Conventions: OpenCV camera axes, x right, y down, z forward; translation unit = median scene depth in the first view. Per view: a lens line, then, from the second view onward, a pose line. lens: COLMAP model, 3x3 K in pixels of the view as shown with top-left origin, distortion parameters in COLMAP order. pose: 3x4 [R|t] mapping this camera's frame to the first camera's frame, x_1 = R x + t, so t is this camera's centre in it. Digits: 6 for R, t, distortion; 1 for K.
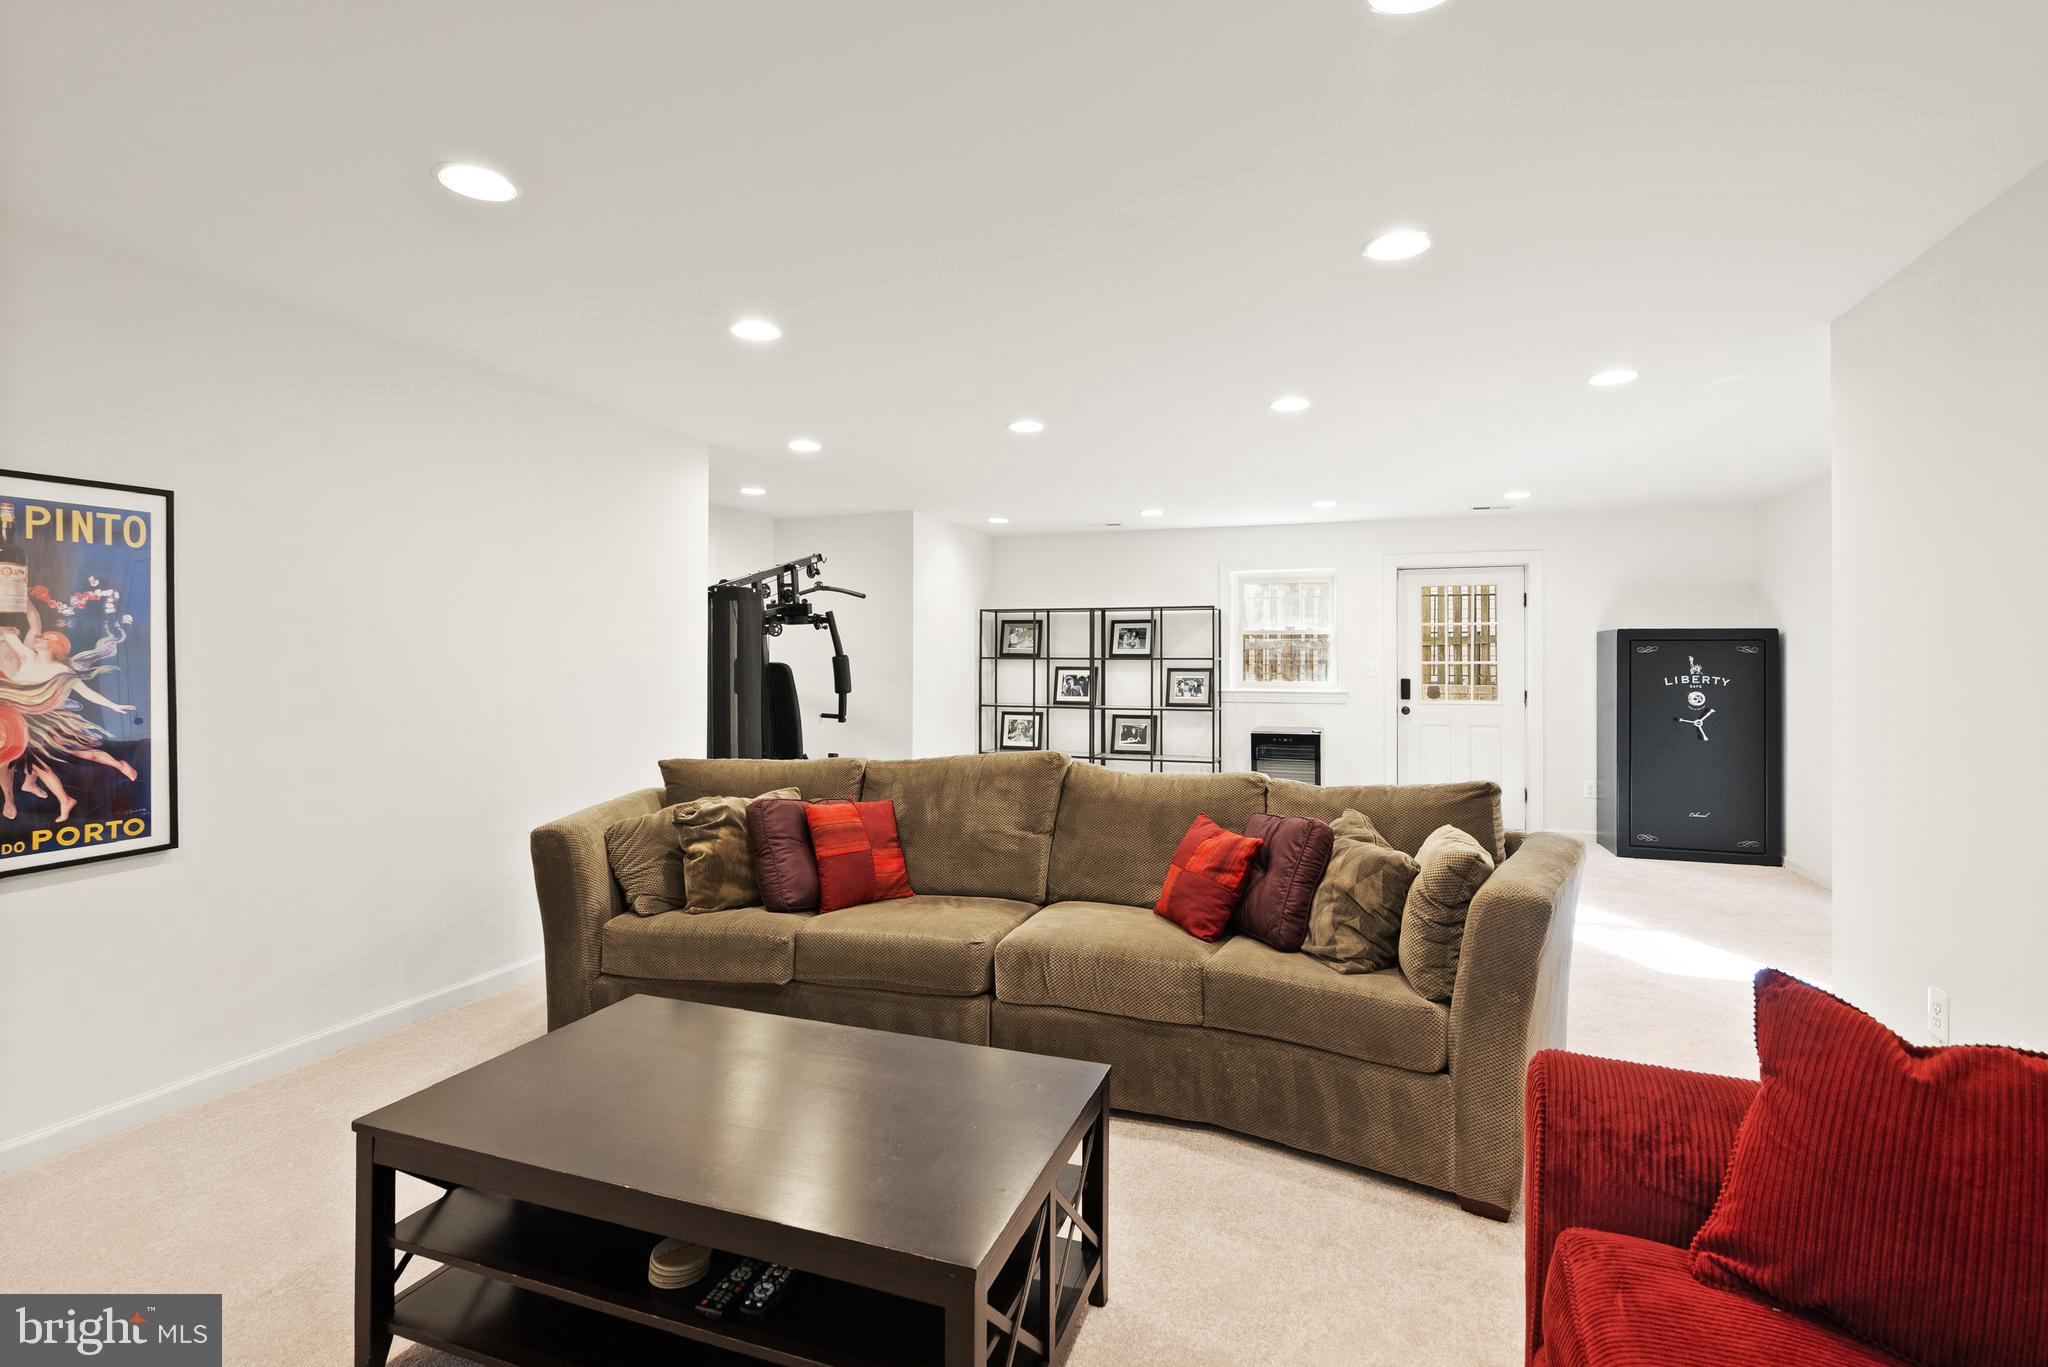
lens RADIAL K [[940.9, 0, 1028.2], [0, 940.9, 668.9], [0, 0, 1]] dist [-0.002767, 0.001404]
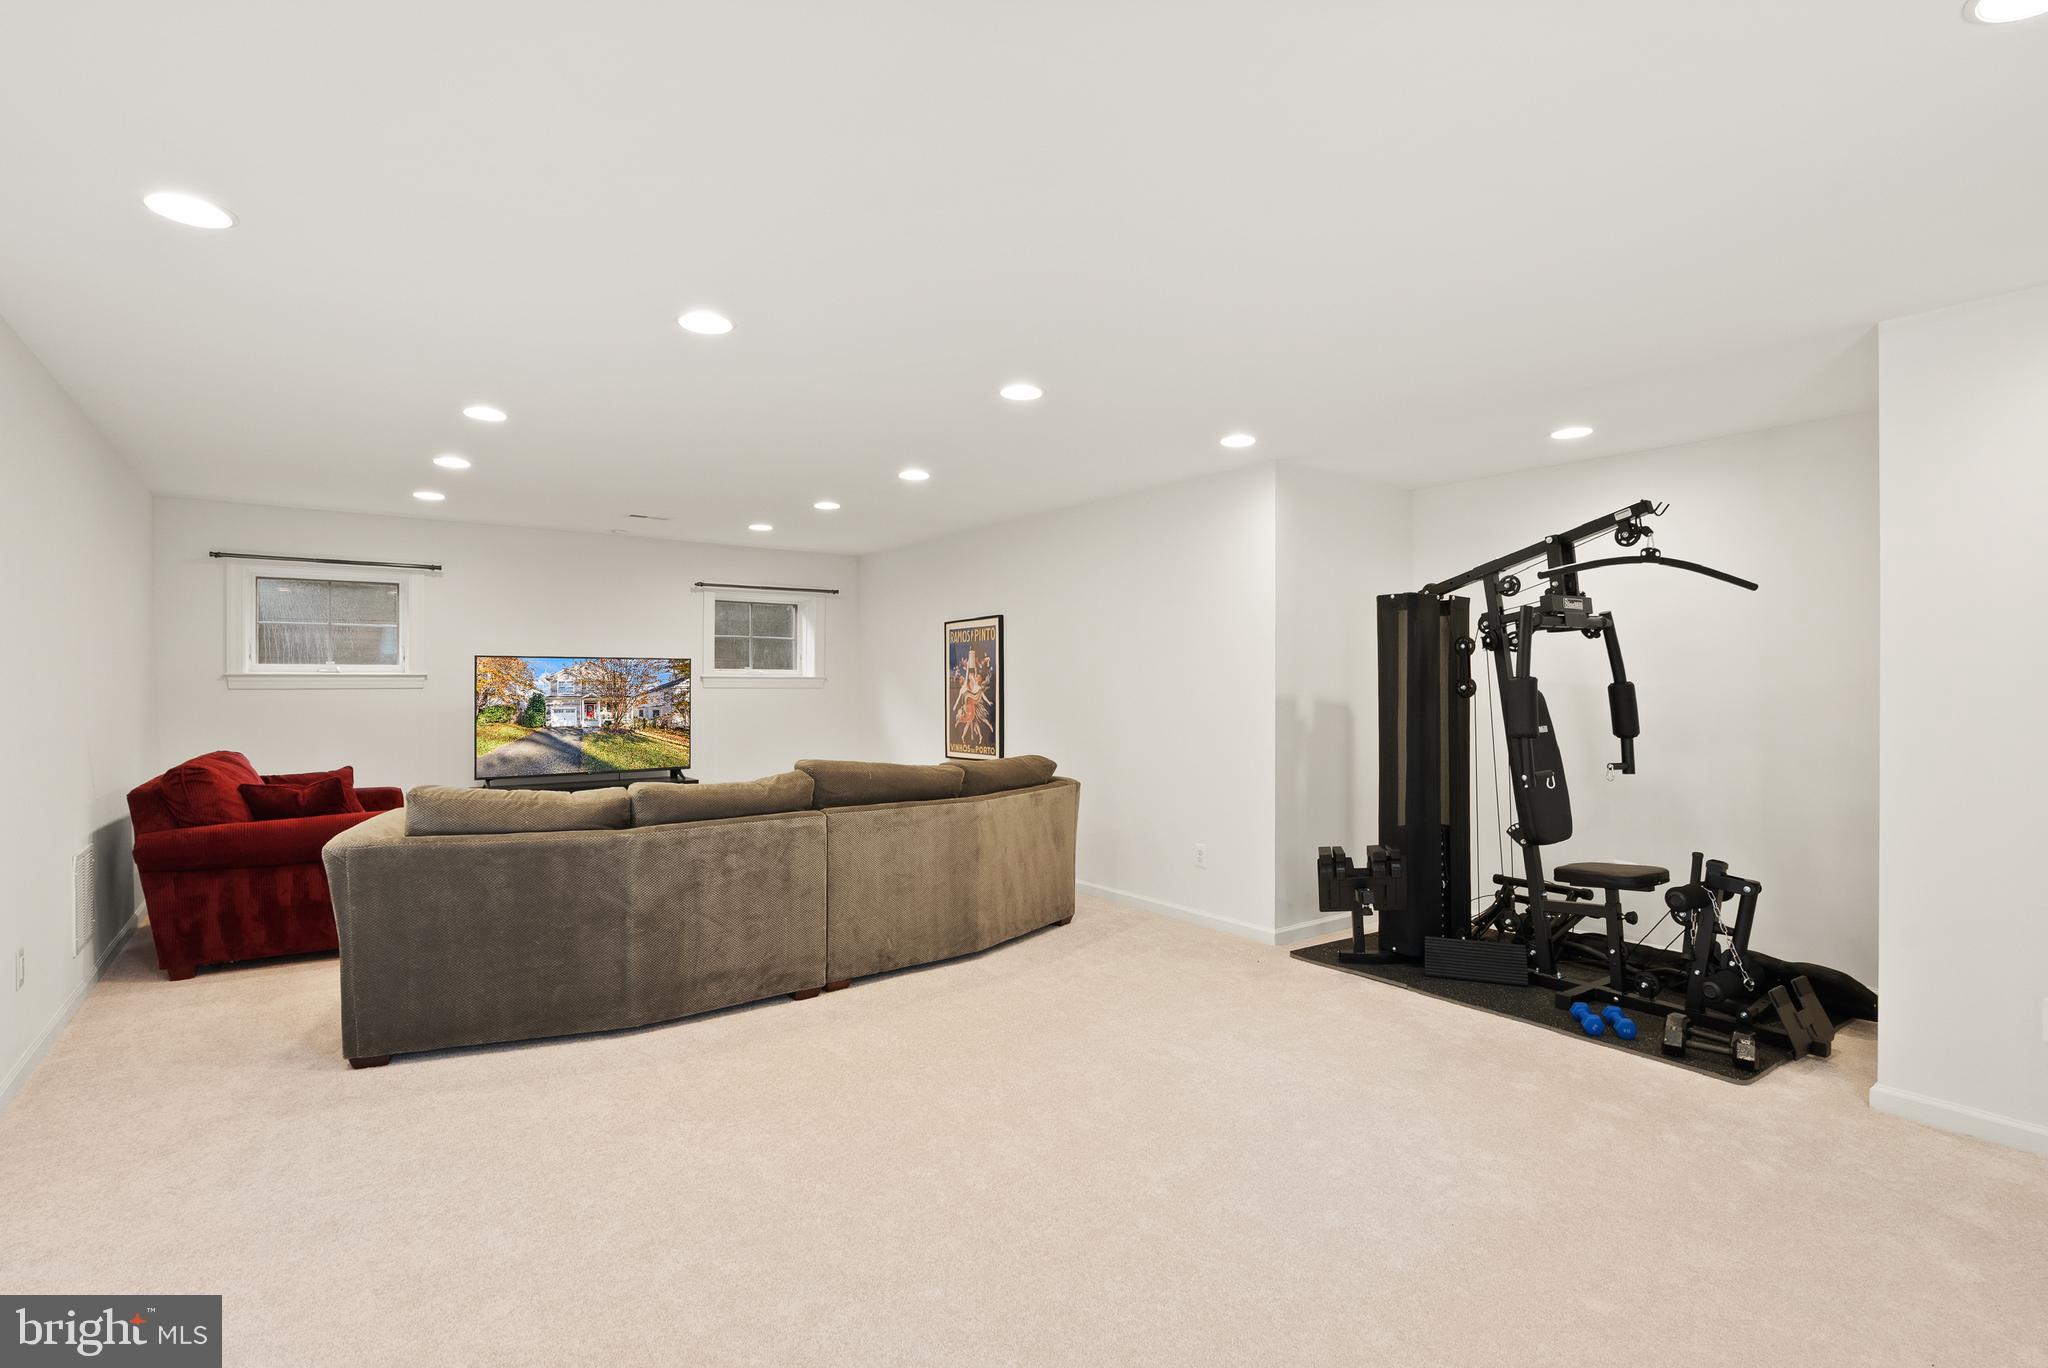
lens RADIAL K [[940.9, 0, 1026.5], [0, 940.9, 686.2], [0, 0, 1]] dist [-0.002767, 0.001404]
pose [[-0.564919, 0.002141, -0.825143, 0.520881], [-0.012304, 0.999864, 0.011018, -0.016703], [0.825054, 0.016377, -0.564816, 1.210581]]
